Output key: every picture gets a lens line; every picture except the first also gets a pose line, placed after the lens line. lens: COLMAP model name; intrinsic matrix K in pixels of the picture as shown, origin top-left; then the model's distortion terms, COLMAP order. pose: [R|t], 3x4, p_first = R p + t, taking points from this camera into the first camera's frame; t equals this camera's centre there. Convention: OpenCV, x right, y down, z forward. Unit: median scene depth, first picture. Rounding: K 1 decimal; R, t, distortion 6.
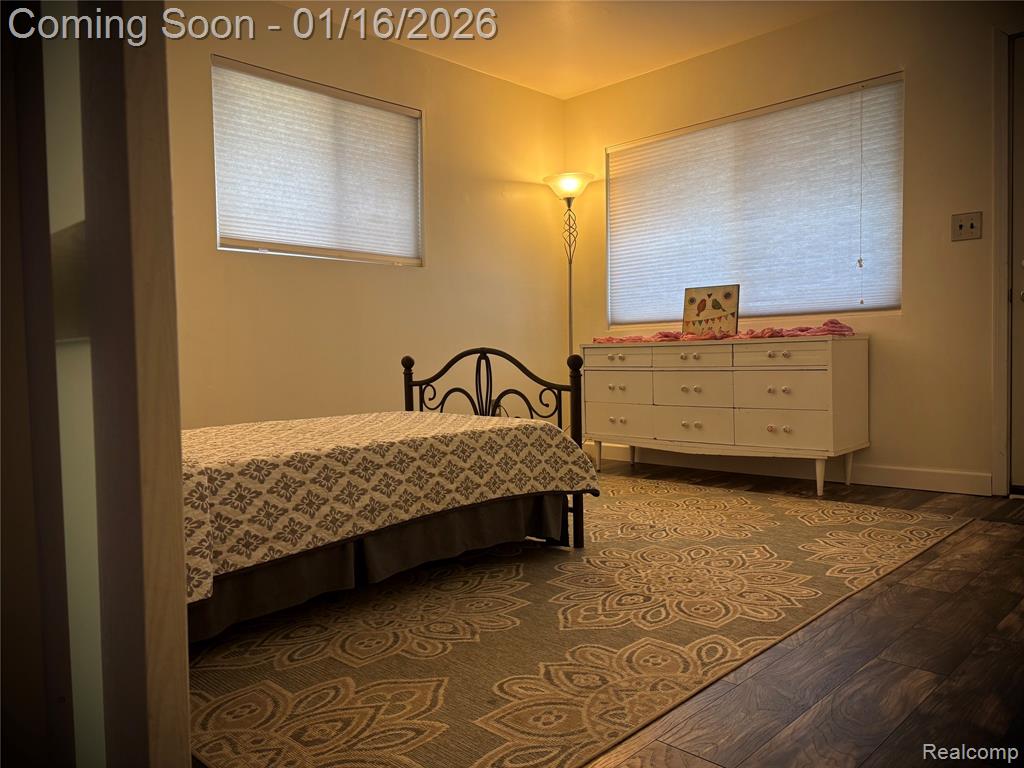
lens RADIAL K [[770.6, 0, 513.9], [0, 770.6, 385.3], [0, 0, 1]] dist [0.034456, -0.020627]
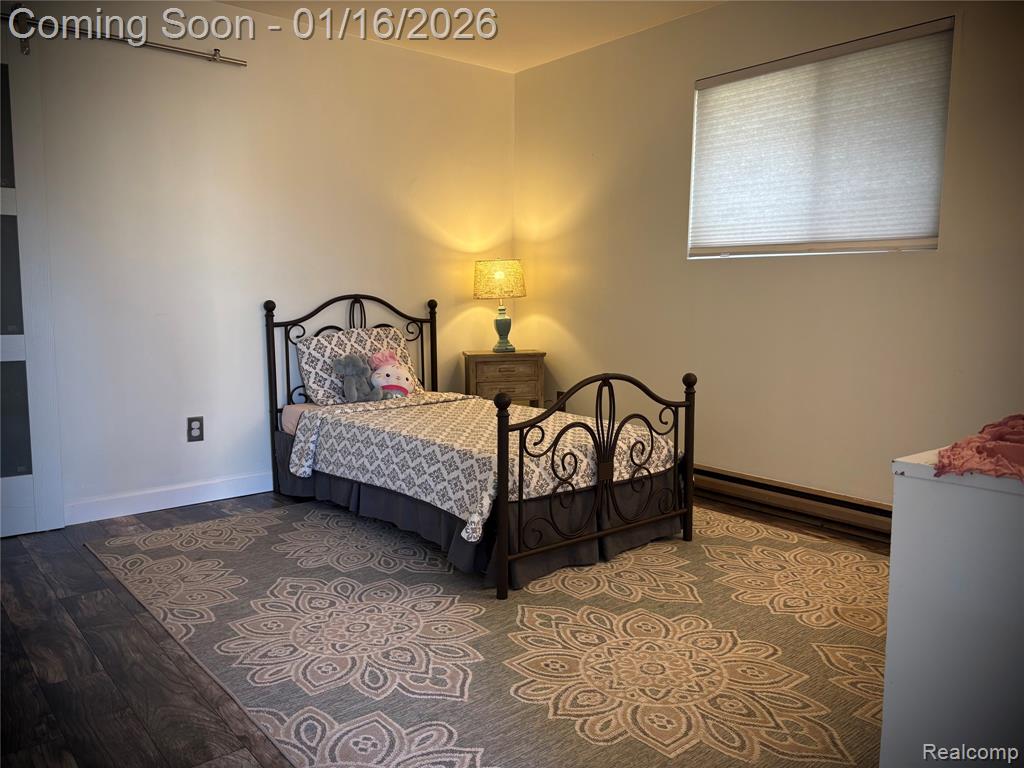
lens RADIAL K [[770.6, 0, 514.4], [0, 770.6, 381.4], [0, 0, 1]] dist [0.034456, -0.020627]
pose [[-0.091593, 0.131785, -0.987038, 0.869066], [-0.049440, 0.989380, 0.136686, -0.159222], [0.994568, 0.061319, -0.084105, 0.966973]]
